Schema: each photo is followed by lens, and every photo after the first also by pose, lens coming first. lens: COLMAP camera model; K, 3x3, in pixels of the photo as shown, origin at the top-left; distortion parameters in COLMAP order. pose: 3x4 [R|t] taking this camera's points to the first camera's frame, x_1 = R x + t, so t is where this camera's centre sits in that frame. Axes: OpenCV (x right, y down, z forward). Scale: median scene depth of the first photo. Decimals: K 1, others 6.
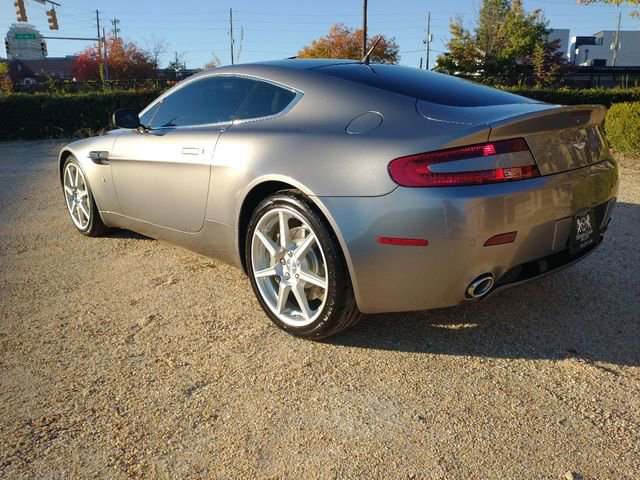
lens RADIAL K [[511.5, 0, 322.3], [0, 511.5, 236.5], [0, 0, 1]] dist [0.049931, -0.099041]
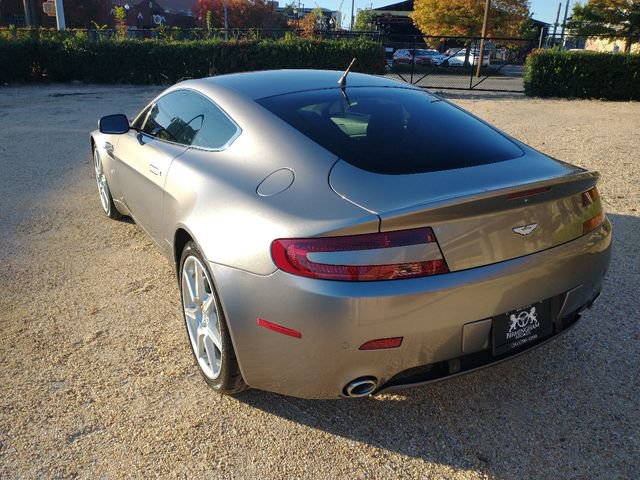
lens RADIAL K [[511.5, 0, 322.3], [0, 511.5, 236.5], [0, 0, 1]] dist [0.049931, -0.099041]
pose [[0.973473, 0.109917, -0.200672, 0.336654], [-0.088404, 0.989630, 0.113212, -0.222721], [0.211035, -0.092469, 0.973095, 0.115116]]
